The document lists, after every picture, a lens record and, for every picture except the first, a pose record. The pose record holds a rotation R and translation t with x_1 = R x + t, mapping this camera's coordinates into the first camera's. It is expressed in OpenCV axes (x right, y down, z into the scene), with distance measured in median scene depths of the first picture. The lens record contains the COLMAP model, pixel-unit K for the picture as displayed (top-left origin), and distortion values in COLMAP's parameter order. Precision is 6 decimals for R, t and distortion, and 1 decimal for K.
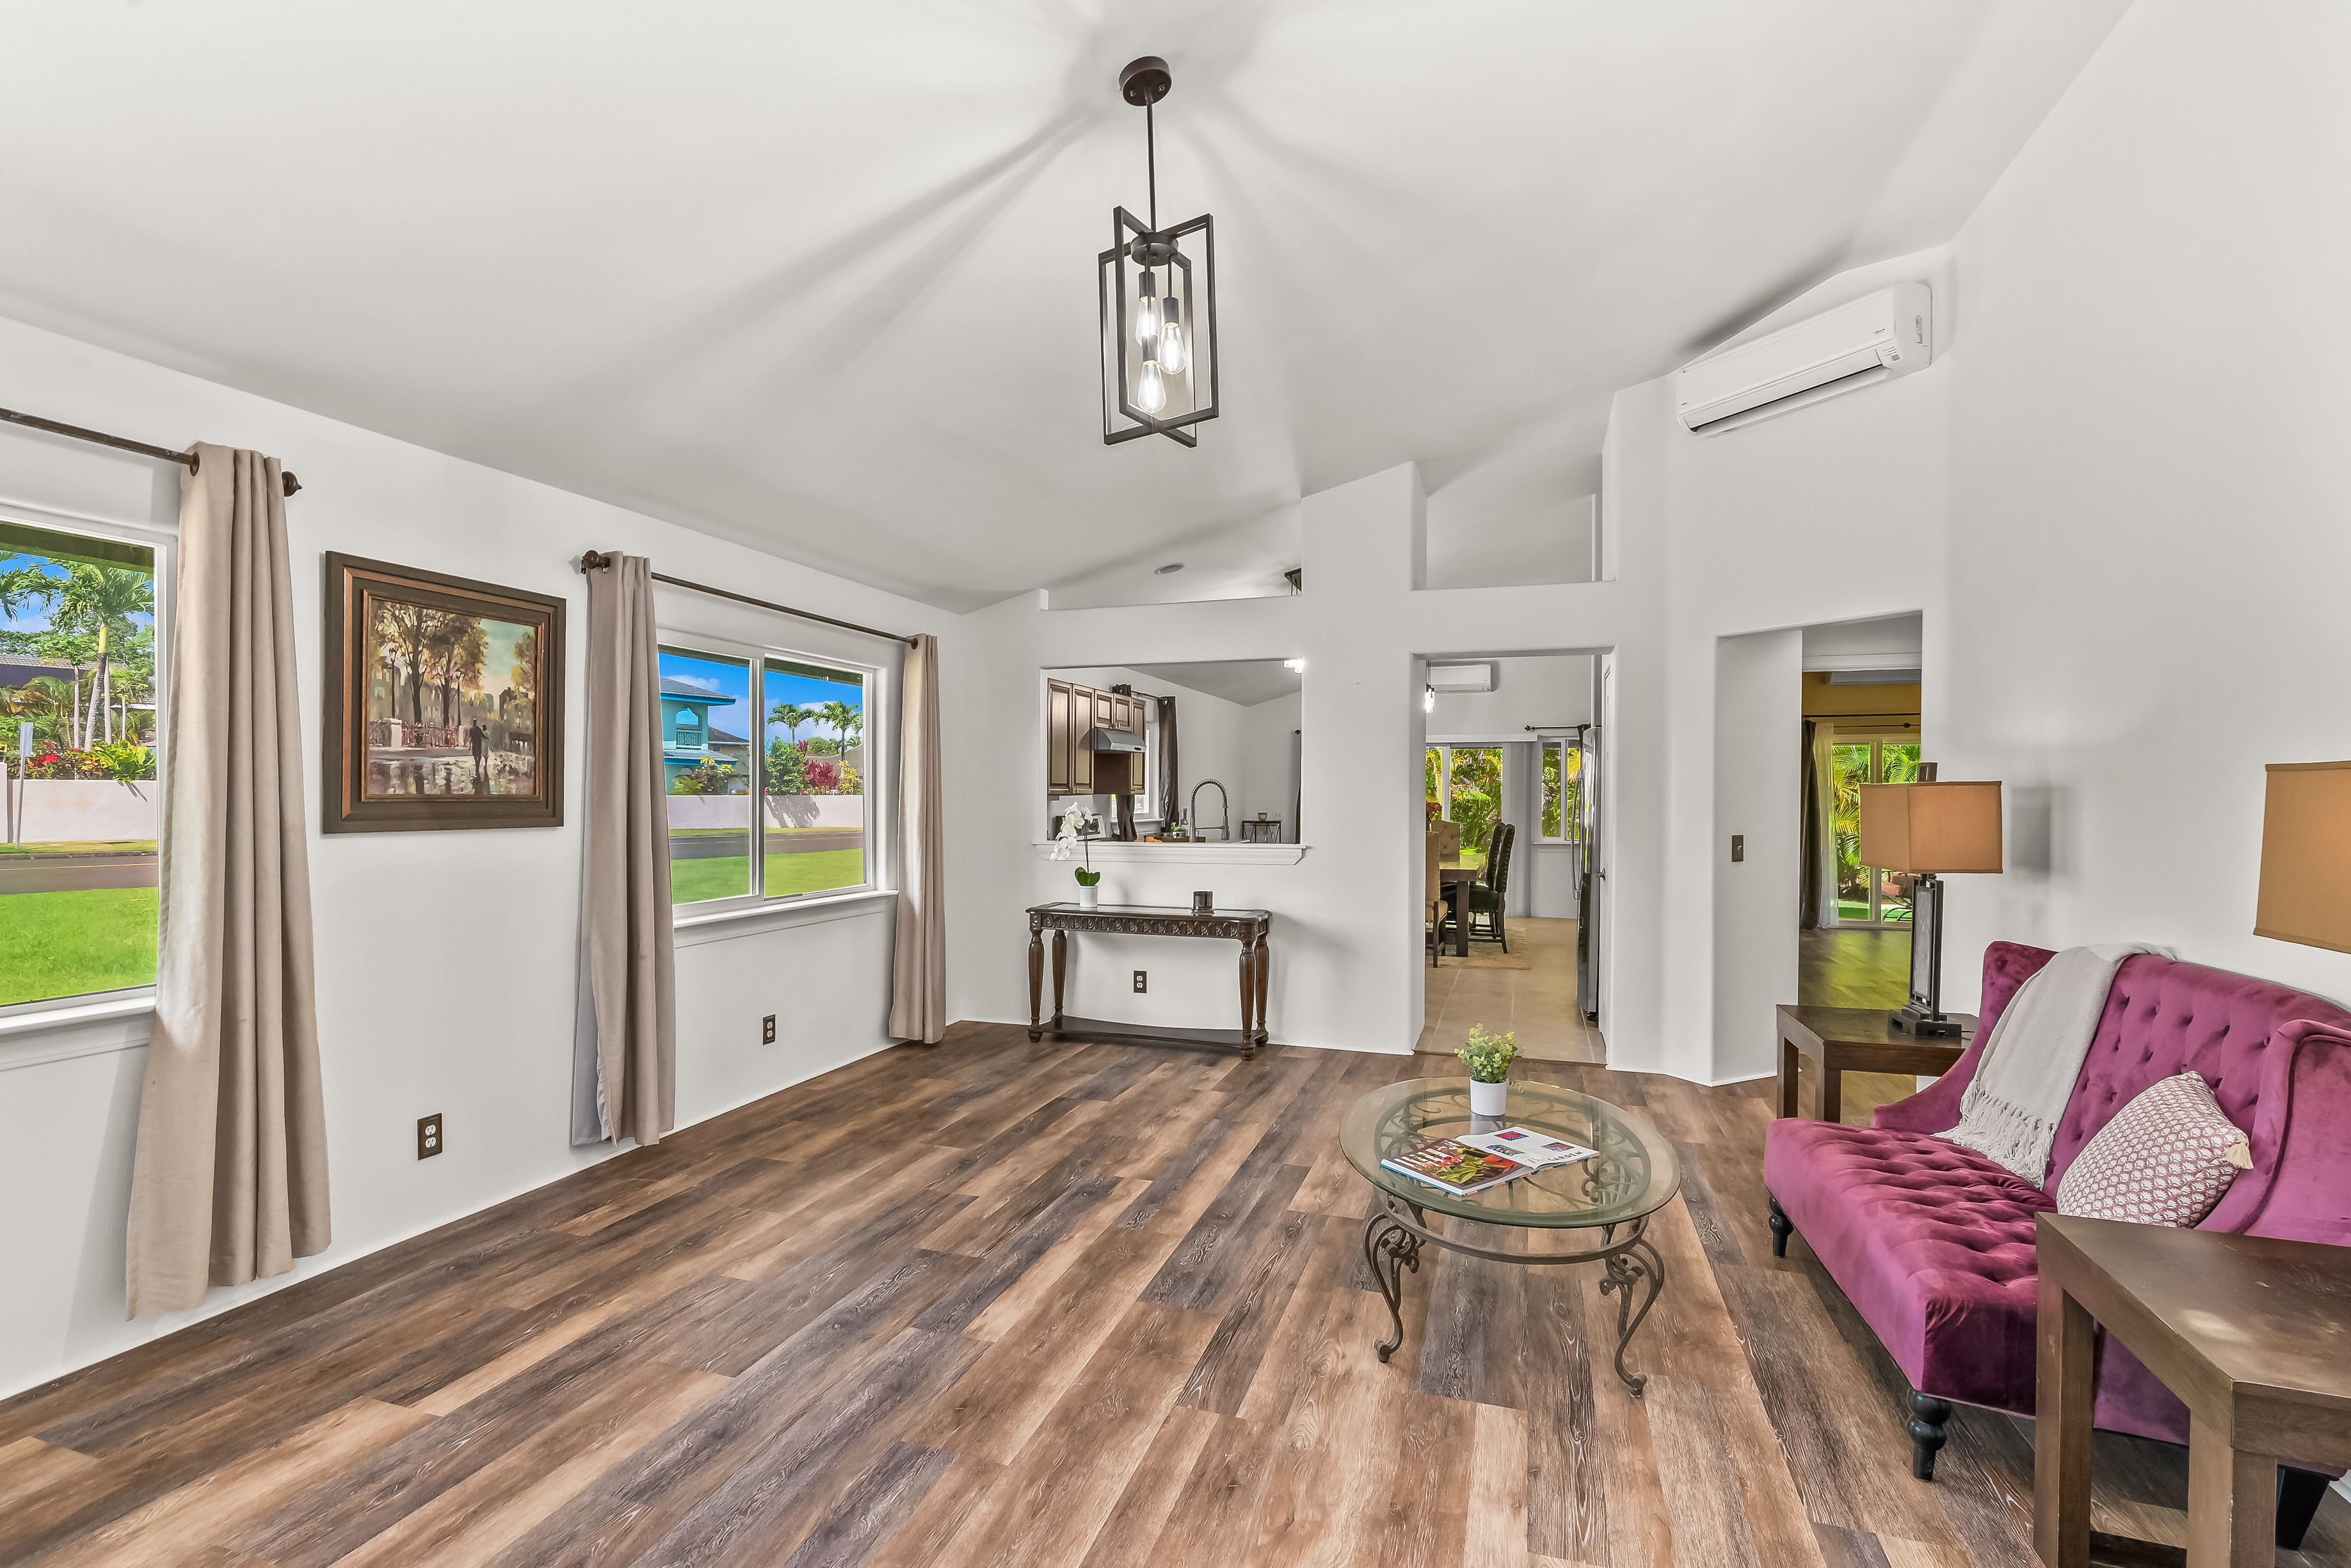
lens RADIAL K [[1133.5, 0, 1109.6], [0, 1133.5, 774.7], [0, 0, 1]] dist [0.001813, 0.000865]
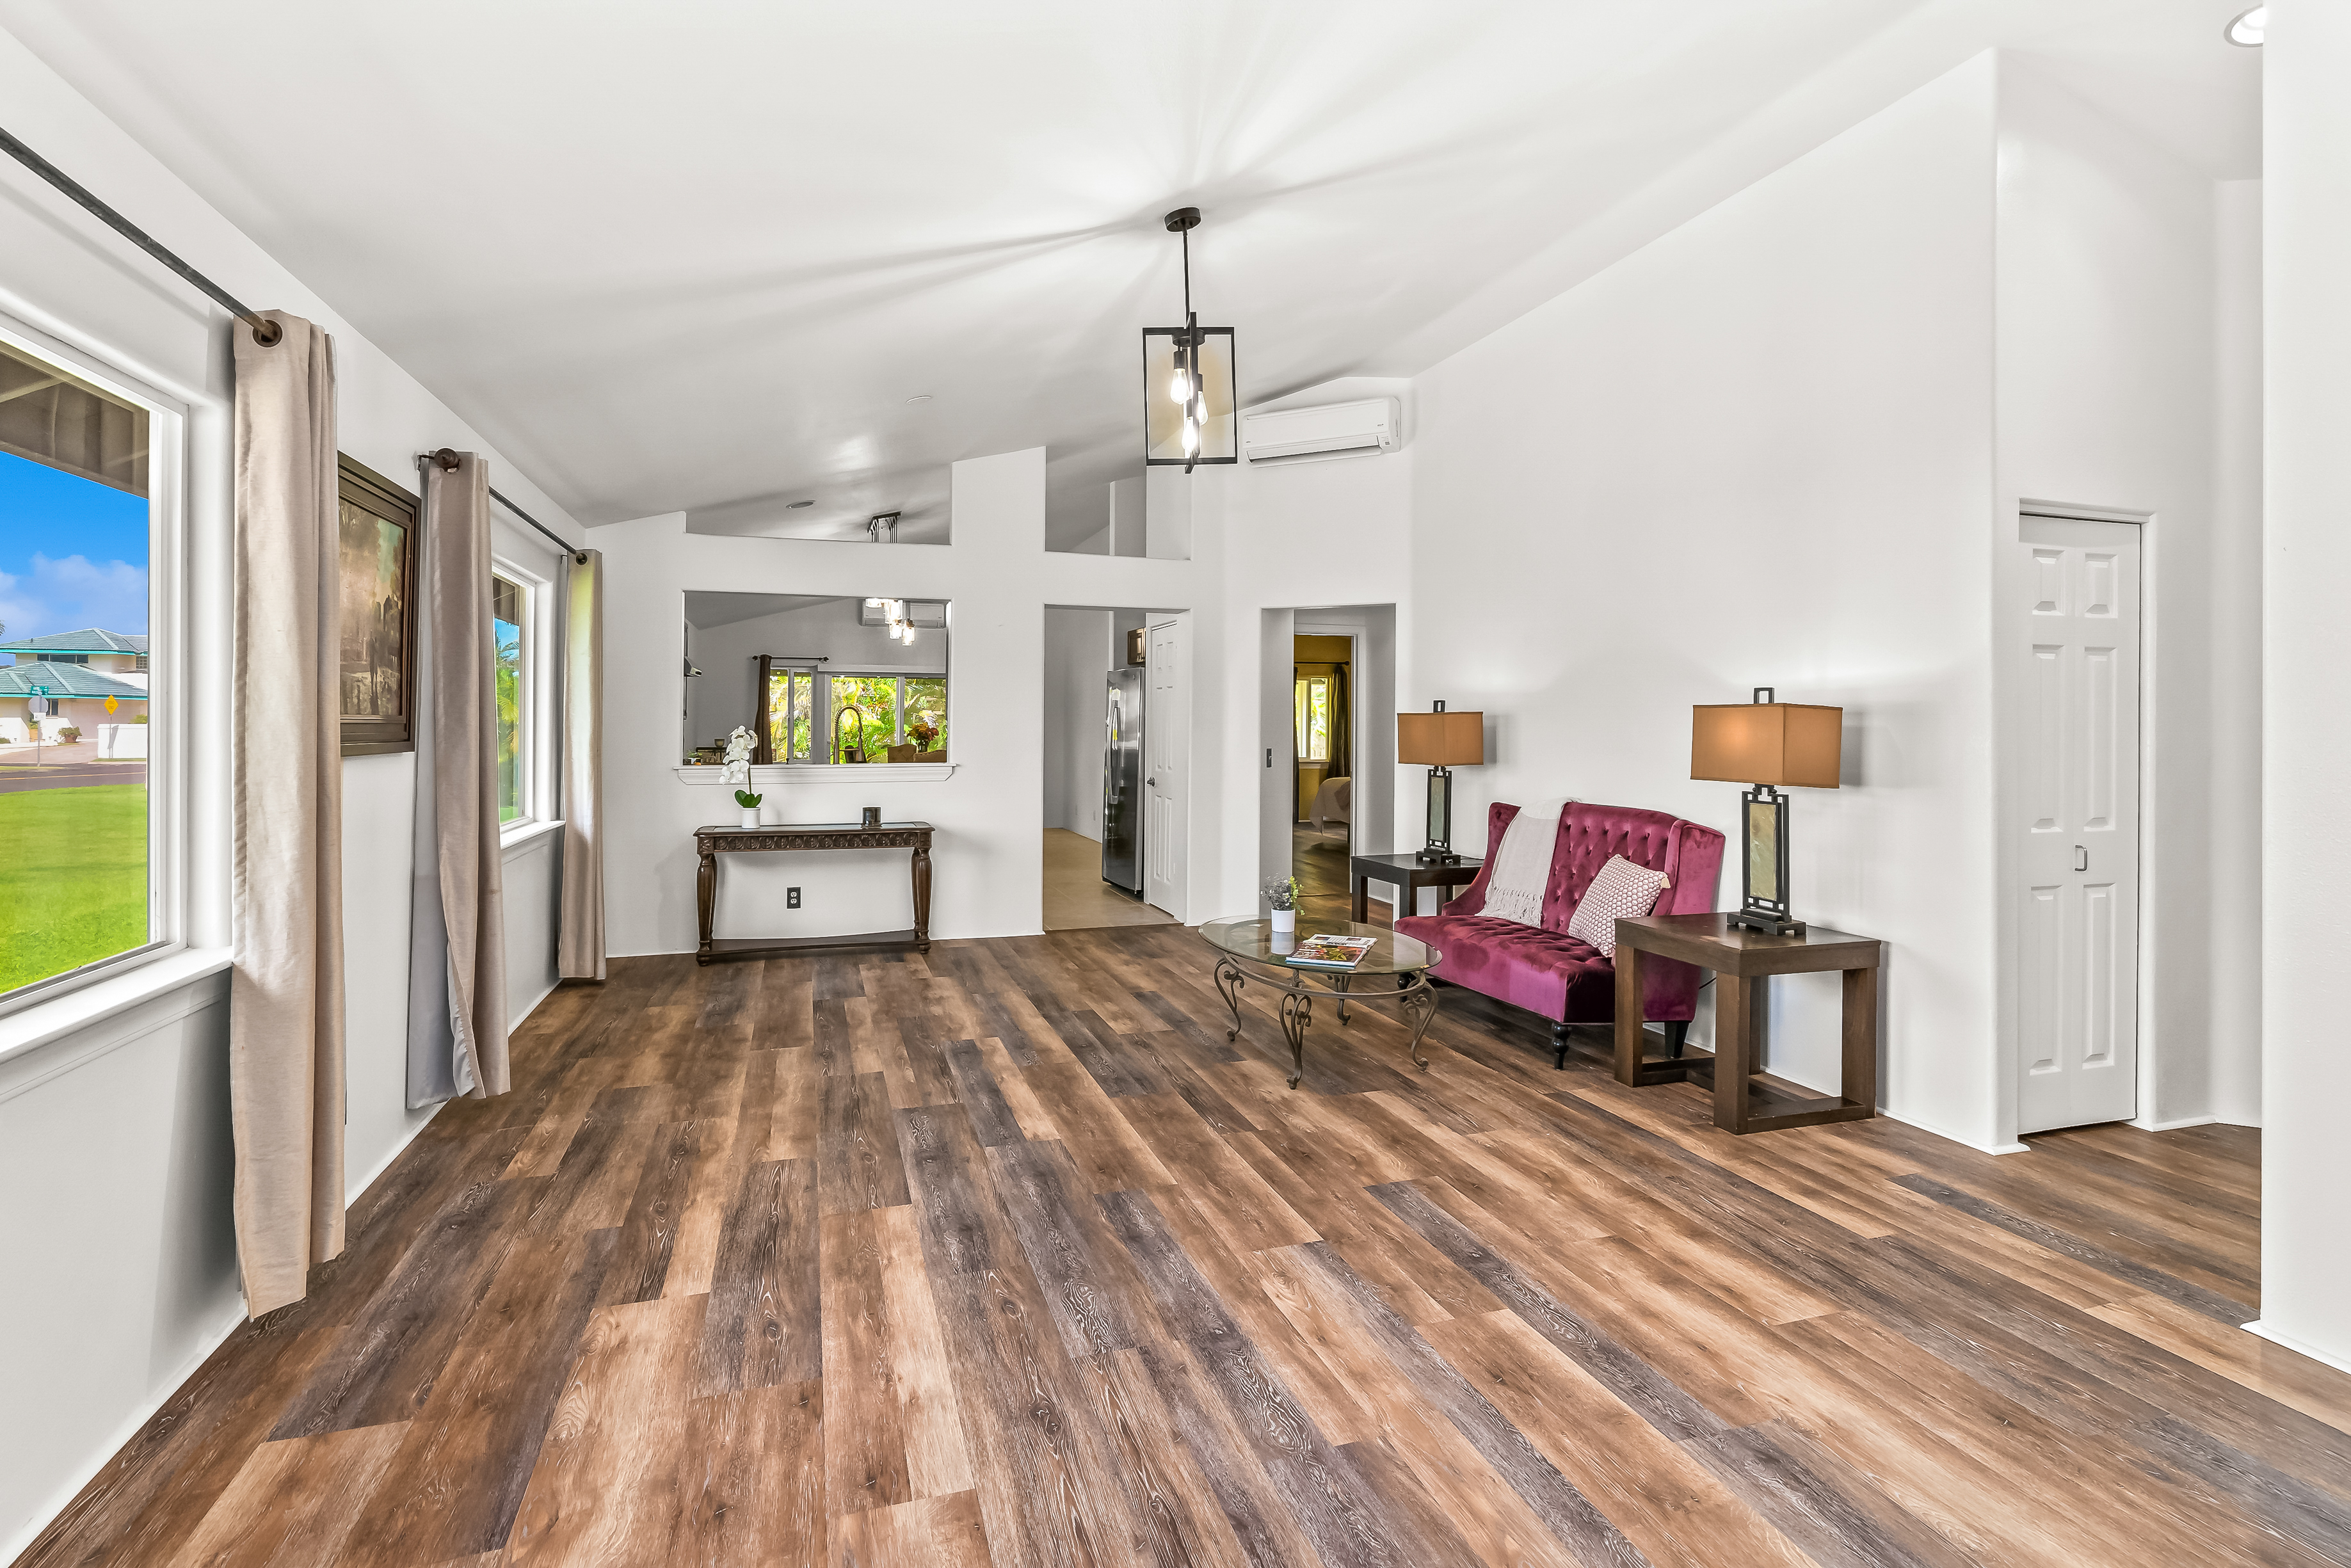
lens RADIAL K [[1149.6, 0, 1169.8], [0, 1149.6, 733.3], [0, 0, 1]] dist [-0.001194, 0.000499]
pose [[0.788005, -0.004978, 0.615649, -0.684470], [-0.012323, 0.999639, 0.023855, 0.002824], [-0.615546, -0.026384, 0.787659, -0.086365]]
